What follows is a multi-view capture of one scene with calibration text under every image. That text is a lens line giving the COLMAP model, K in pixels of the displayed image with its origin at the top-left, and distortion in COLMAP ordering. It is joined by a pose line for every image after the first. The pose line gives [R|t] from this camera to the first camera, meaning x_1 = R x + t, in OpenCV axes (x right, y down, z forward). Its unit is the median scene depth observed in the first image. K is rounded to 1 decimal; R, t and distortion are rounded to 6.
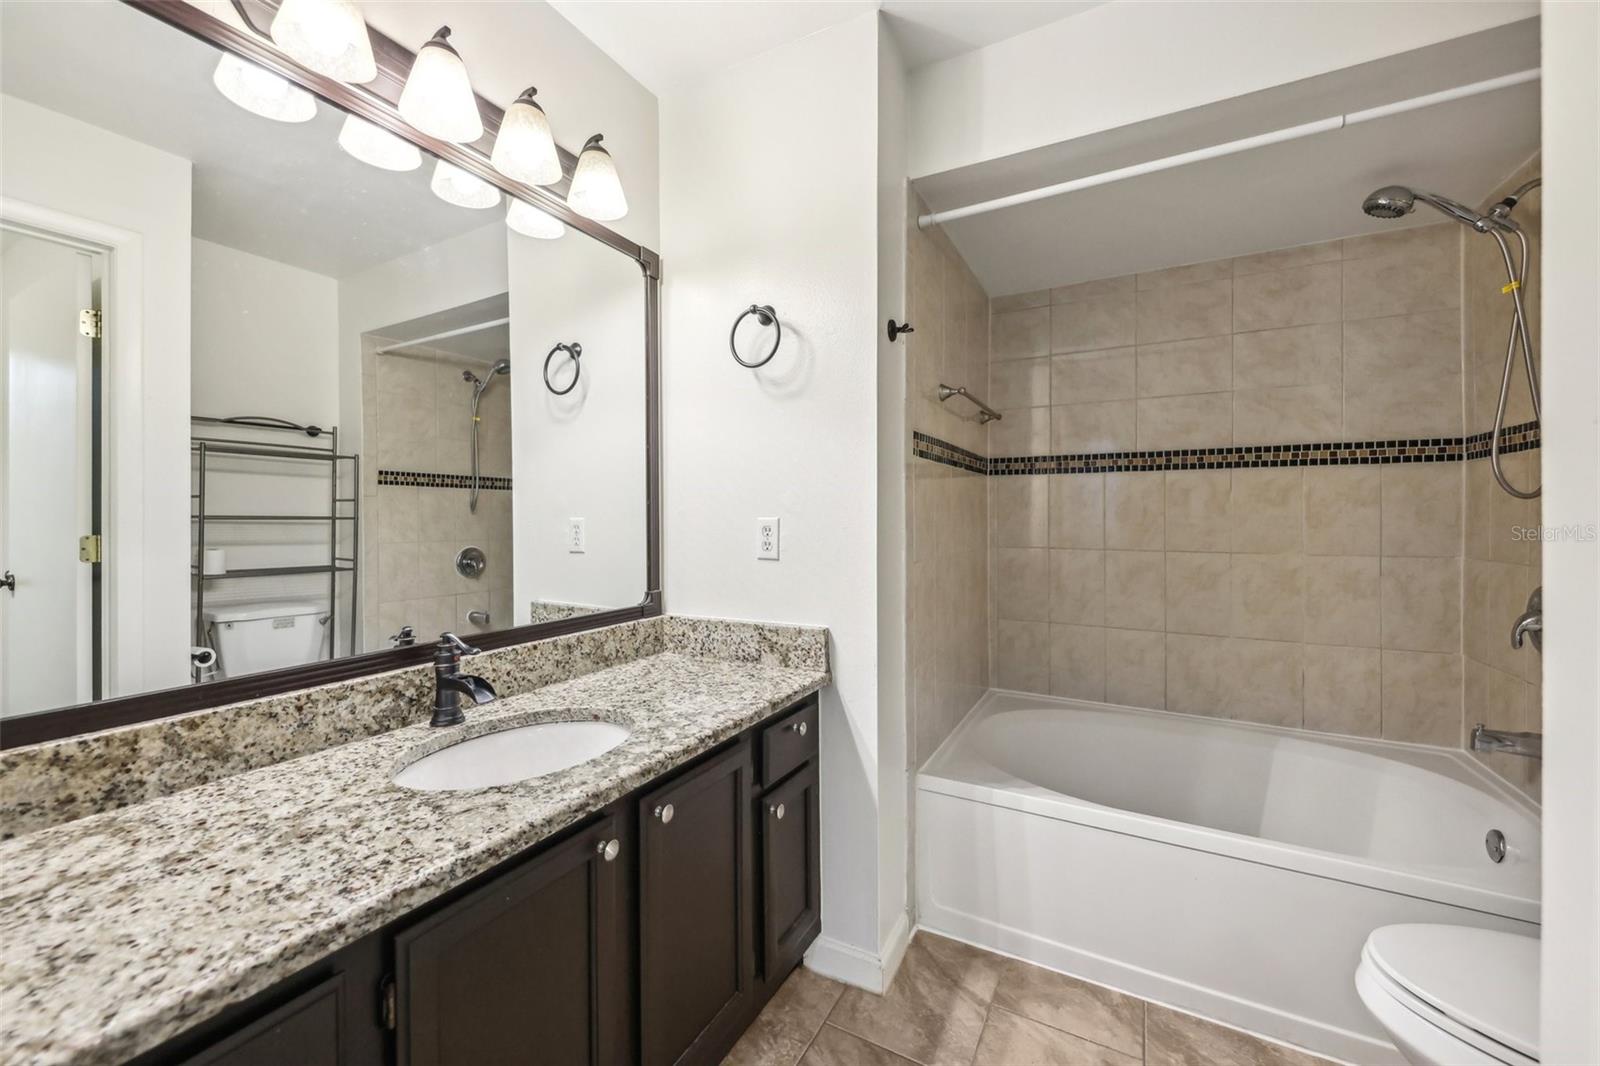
lens RADIAL K [[631.8, 0, 798.6], [0, 631.8, 514.3], [0, 0, 1]] dist [0.010486, -0.006973]
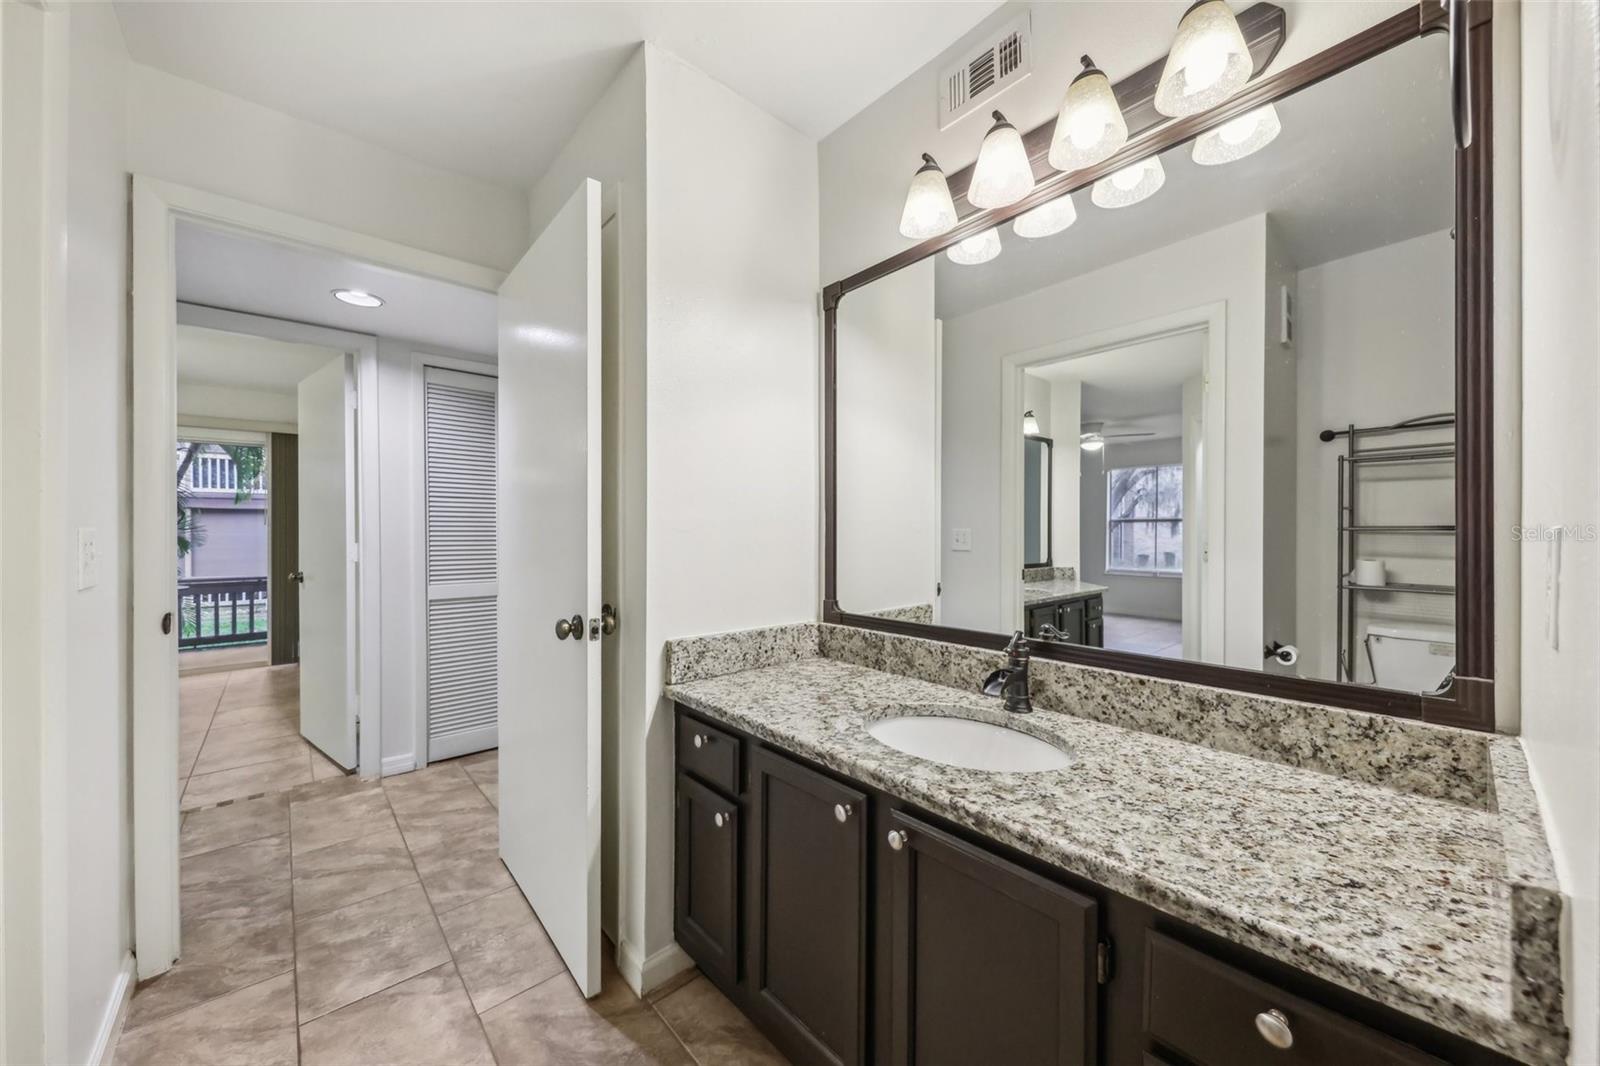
lens RADIAL K [[589.4, 0, 800.0], [0, 589.4, 533.0], [0, 0, 1]] dist [-0.005613, -0.000233]
pose [[-0.350759, 0.007006, -0.936439, 0.603031], [0.006650, 0.999965, 0.004991, 0.002560], [0.936442, -0.004477, -0.350794, 1.053642]]
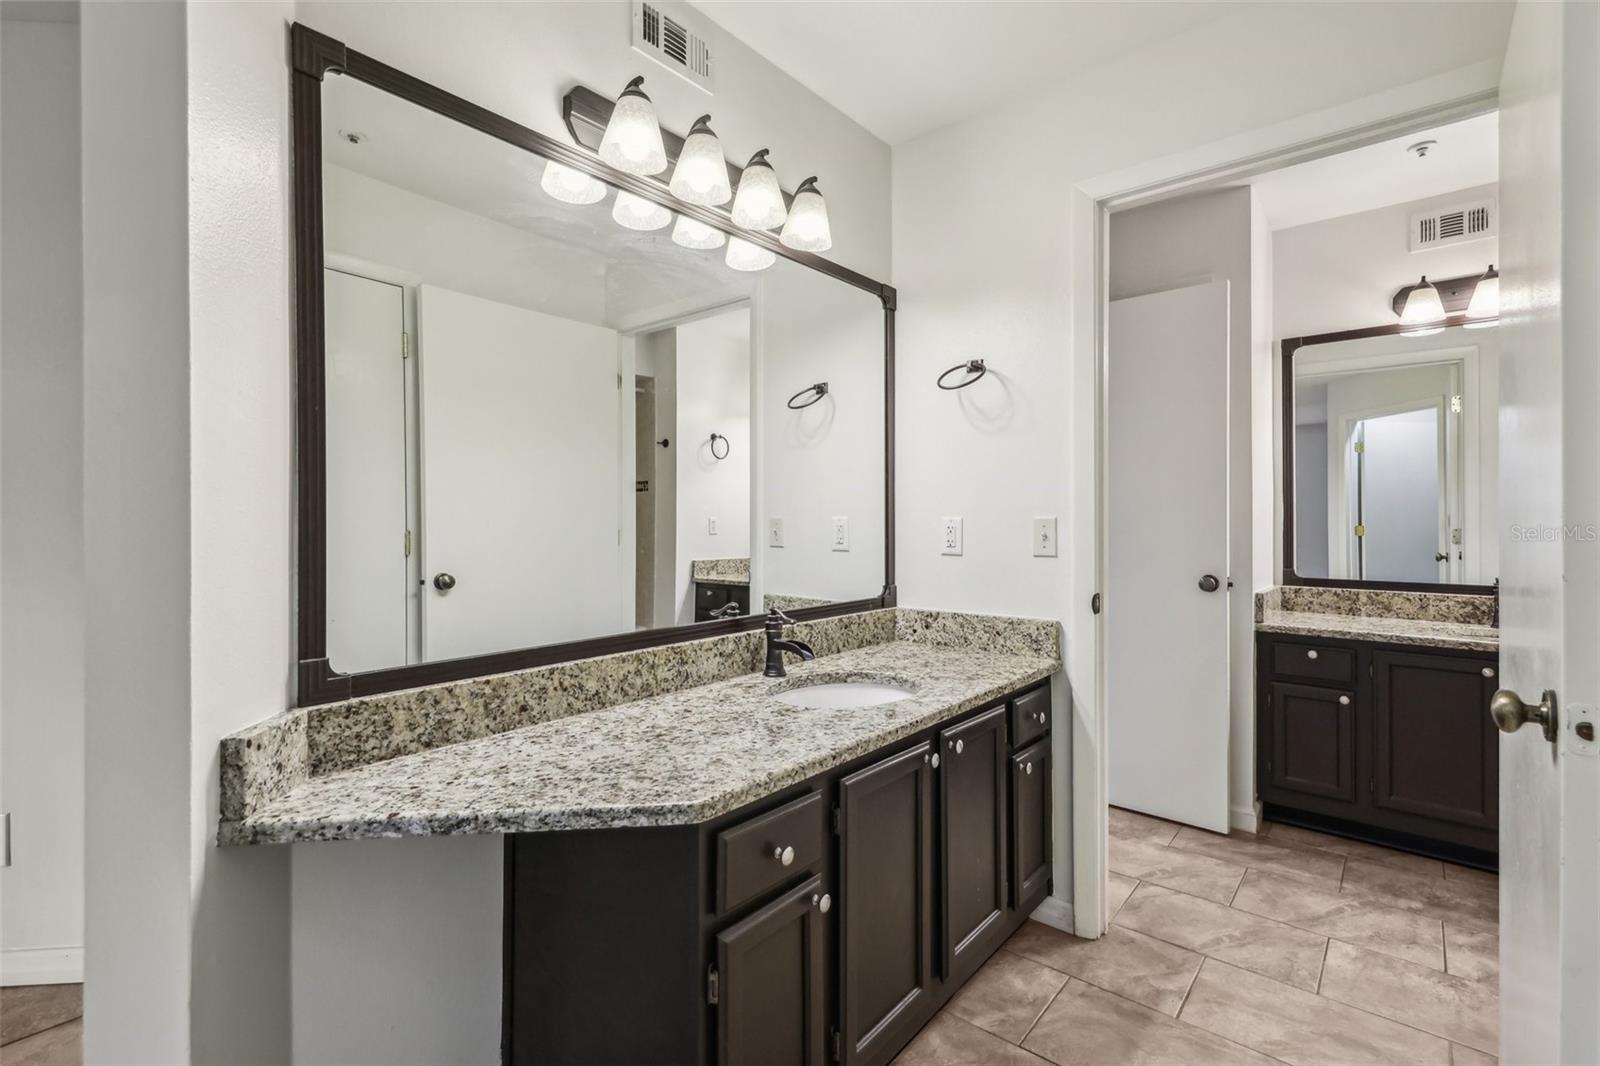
lens RADIAL K [[727.0, 0, 800.6], [0, 727.0, 525.8], [0, 0, 1]] dist [0.015533, -0.008046]
pose [[-0.202547, 0.009168, -0.979230, 2.108726], [0.003851, 0.999956, 0.008566, -0.002337], [0.979265, -0.002036, -0.202574, -0.641068]]
